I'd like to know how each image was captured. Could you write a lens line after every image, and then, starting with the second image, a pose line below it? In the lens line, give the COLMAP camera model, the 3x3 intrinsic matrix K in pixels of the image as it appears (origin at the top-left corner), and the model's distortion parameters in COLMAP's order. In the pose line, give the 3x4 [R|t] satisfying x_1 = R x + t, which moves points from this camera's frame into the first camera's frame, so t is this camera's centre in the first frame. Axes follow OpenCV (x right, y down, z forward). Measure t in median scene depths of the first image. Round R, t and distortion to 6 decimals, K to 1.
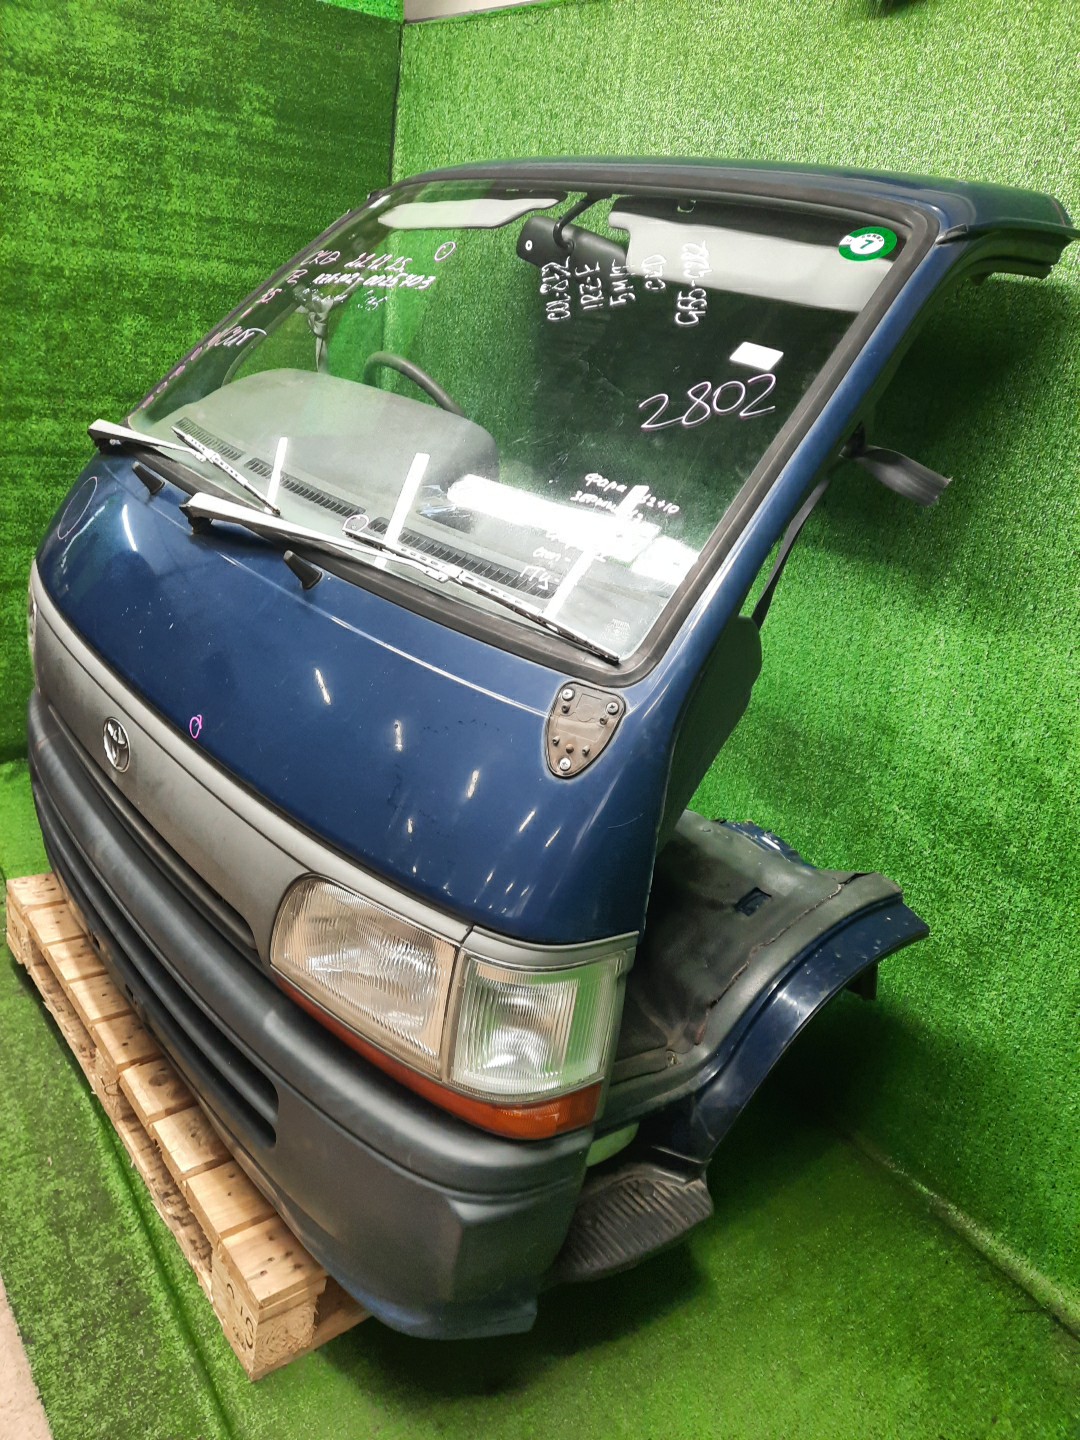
lens RADIAL K [[1041.4, 0, 541.2], [0, 1041.4, 726.2], [0, 0, 1]] dist [0.085995, -0.077364]
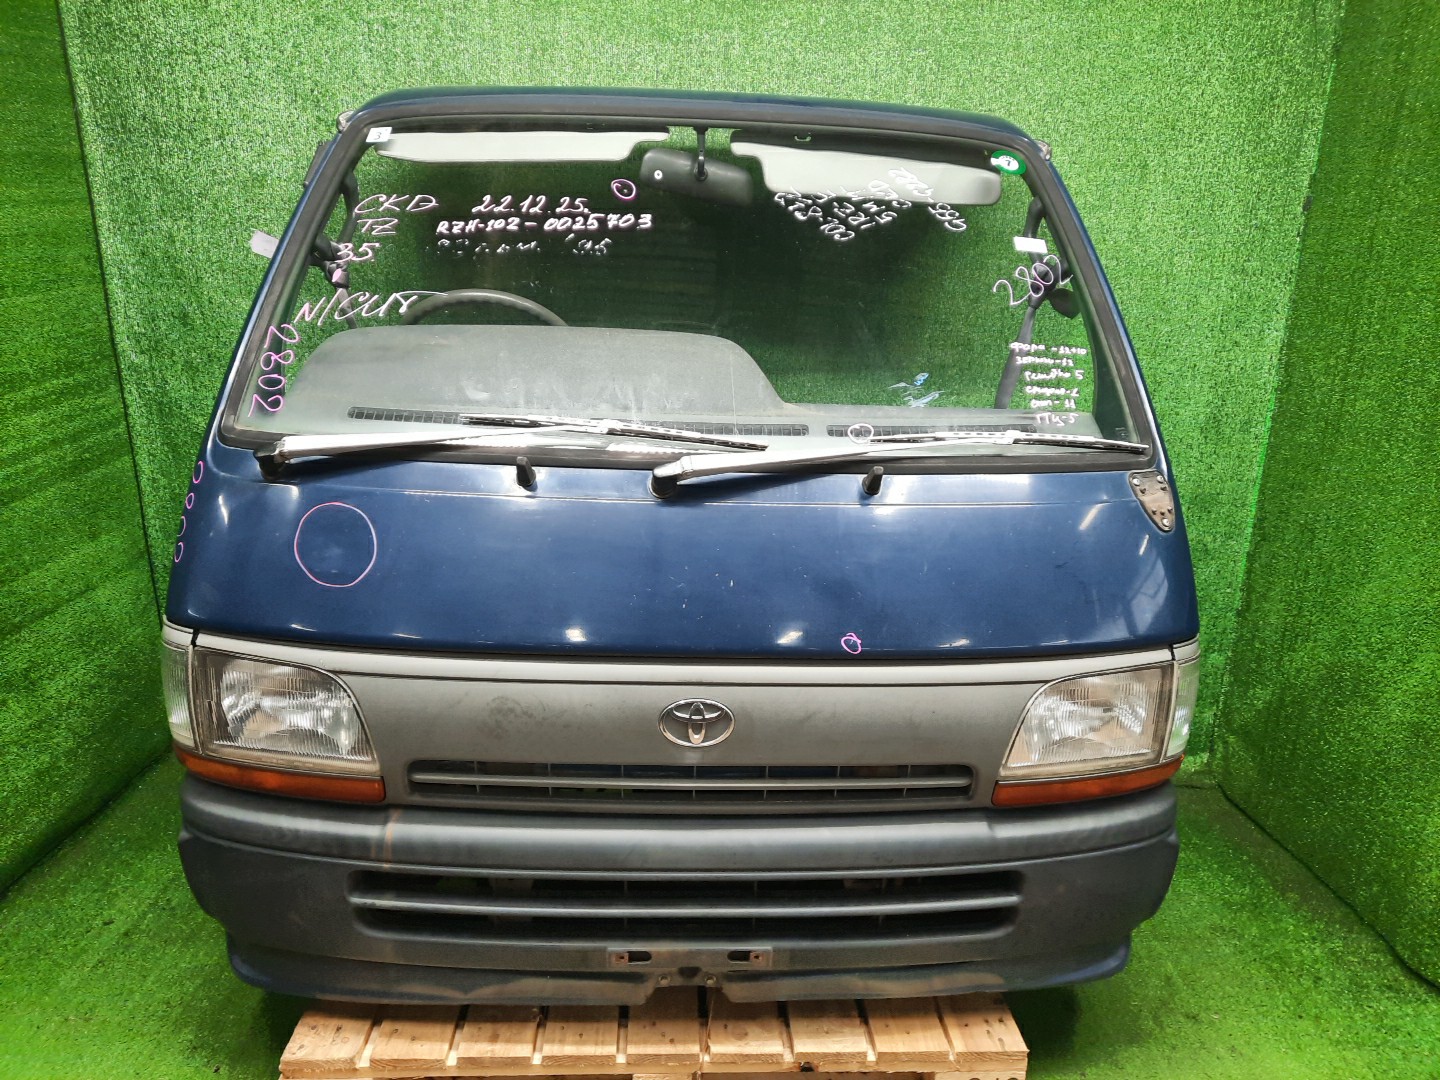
lens RADIAL K [[1041.4, 0, 723.7], [0, 1041.4, 515.3], [0, 0, 1]] dist [0.085995, -0.077364]
pose [[0.606885, -0.344955, 0.716028, -1.038671], [0.352784, 0.924207, 0.146237, -0.301284], [-0.712203, 0.163854, 0.682582, 0.287829]]
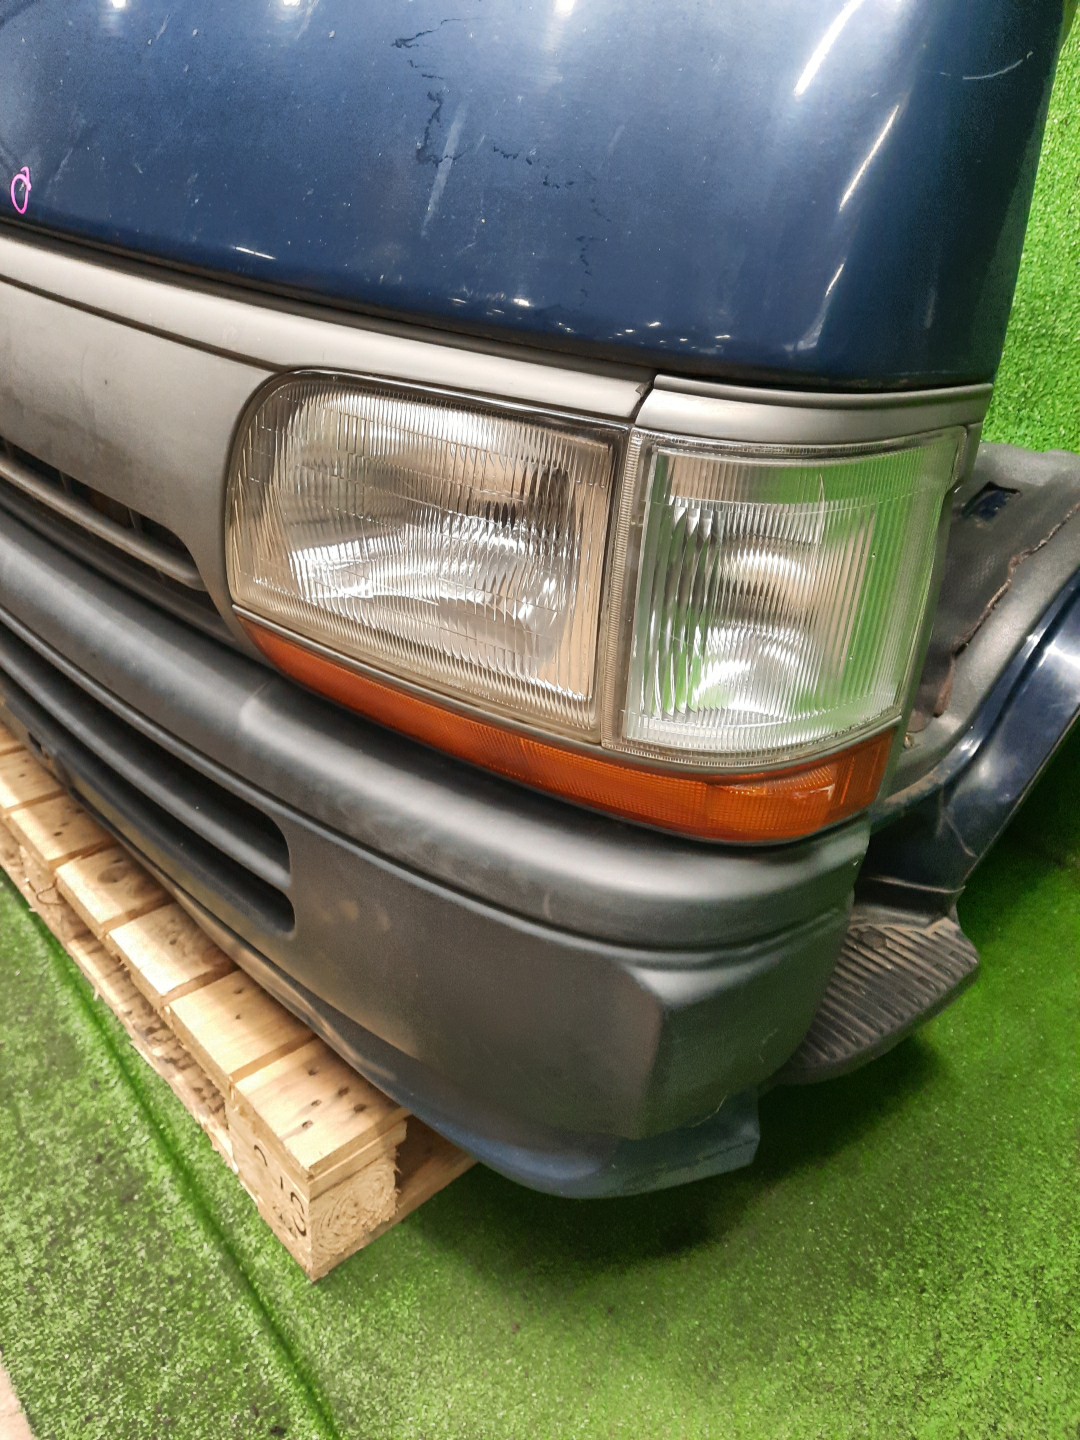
lens RADIAL K [[1053.7, 0, 545.0], [0, 1053.7, 715.5], [0, 0, 1]] dist [0.092337, -0.107470]
pose [[0.993659, -0.112195, 0.007293, -0.092784], [0.109831, 0.982502, 0.150423, 0.184694], [-0.024042, -0.148668, 0.988595, 0.382014]]
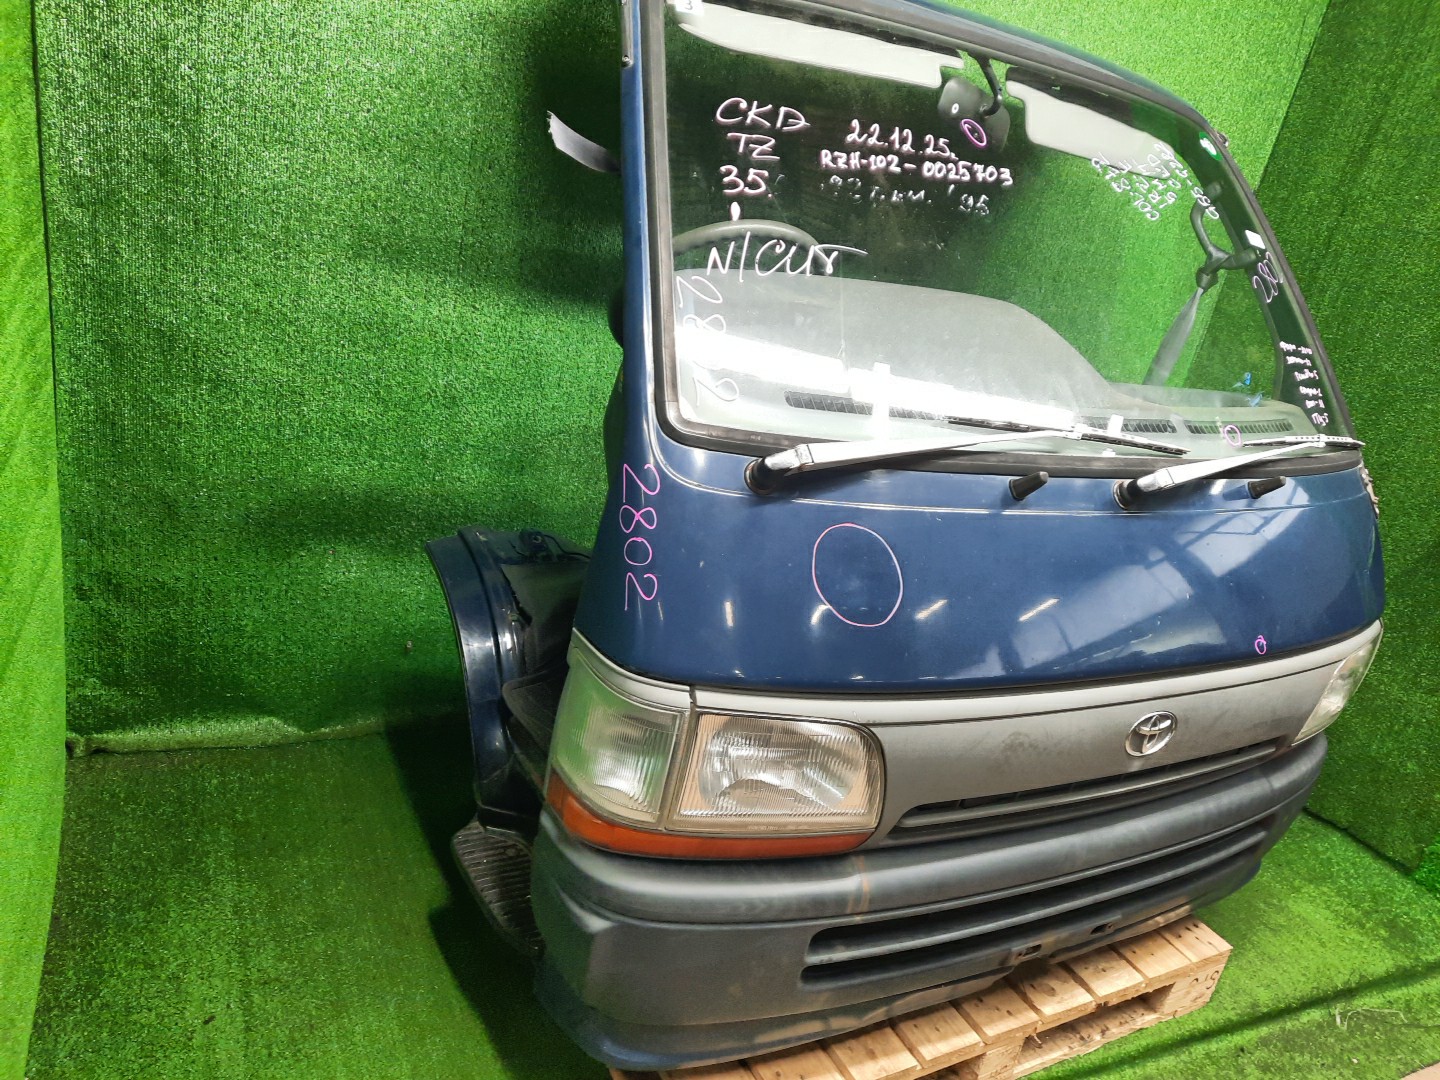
lens RADIAL K [[1041.4, 0, 723.7], [0, 1041.4, 515.3], [0, 0, 1]] dist [0.085995, -0.077364]
pose [[0.220147, -0.465705, 0.857120, -1.271578], [0.194482, 0.881990, 0.429266, -0.681911], [-0.955883, 0.072193, 0.284738, 1.105546]]
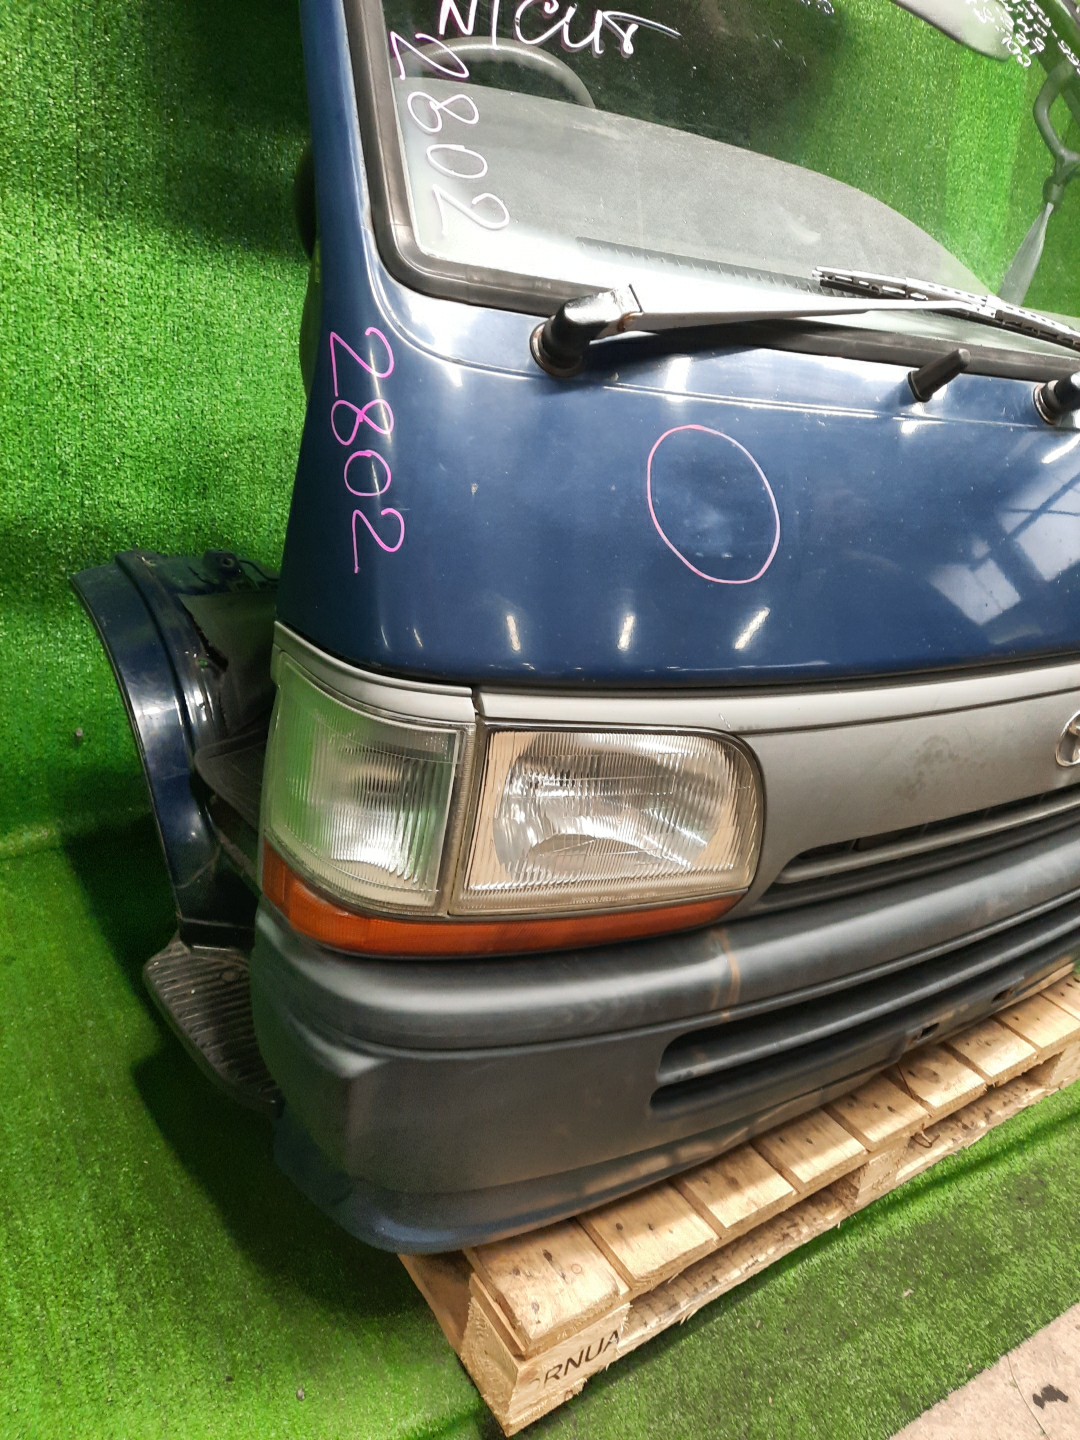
lens RADIAL K [[1053.7, 0, 545.0], [0, 1053.7, 715.5], [0, 0, 1]] dist [0.092337, -0.107470]
pose [[0.111530, -0.548930, 0.828394, -1.077791], [0.220602, 0.826472, 0.517956, -0.473517], [-0.968966, 0.124978, 0.213271, 1.225667]]
